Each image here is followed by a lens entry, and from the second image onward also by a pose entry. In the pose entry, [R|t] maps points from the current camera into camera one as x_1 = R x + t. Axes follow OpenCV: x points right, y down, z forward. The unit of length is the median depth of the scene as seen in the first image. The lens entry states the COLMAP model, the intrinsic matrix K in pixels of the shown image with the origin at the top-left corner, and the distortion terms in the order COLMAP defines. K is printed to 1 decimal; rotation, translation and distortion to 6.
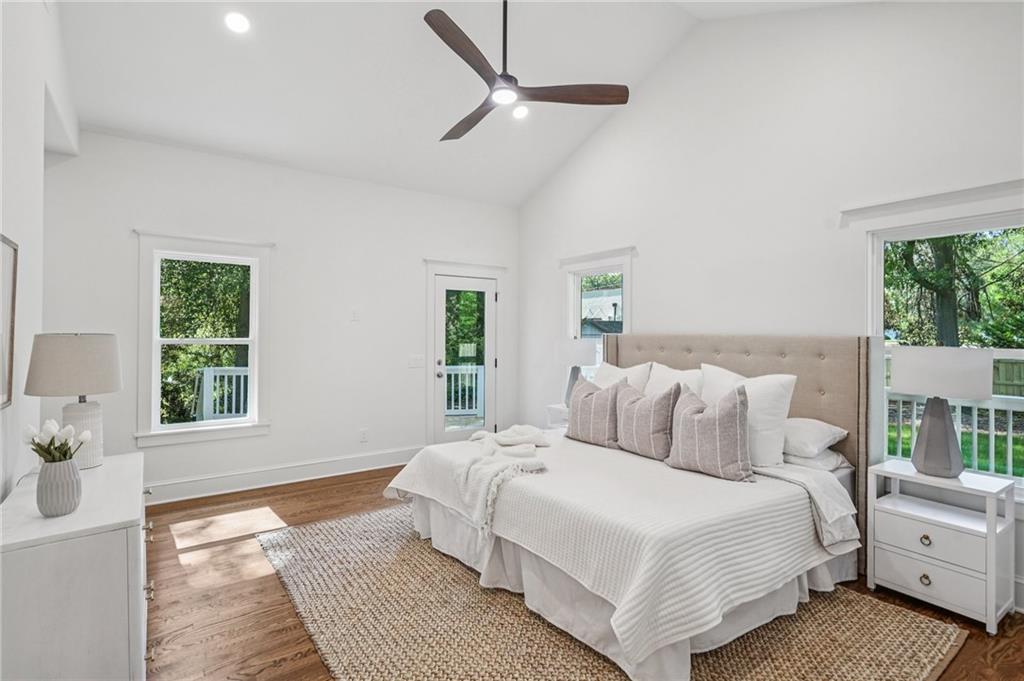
lens RADIAL K [[483.9, 0, 500.1], [0, 483.9, 336.0], [0, 0, 1]] dist [-0.000546, -0.000324]
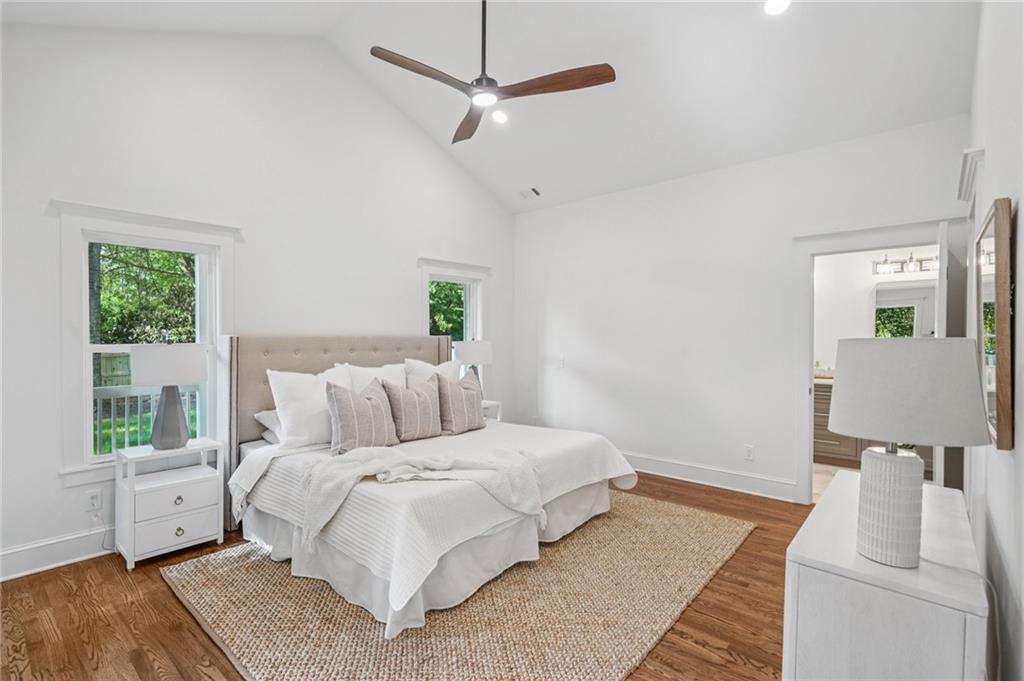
lens RADIAL K [[483.9, 0, 500.1], [0, 483.9, 336.0], [0, 0, 1]] dist [-0.000546, -0.000324]
pose [[-0.225463, -0.007293, 0.974224, -0.863432], [-0.002084, 0.999973, 0.007003, -0.012694], [-0.974249, -0.000451, -0.225473, 1.034864]]
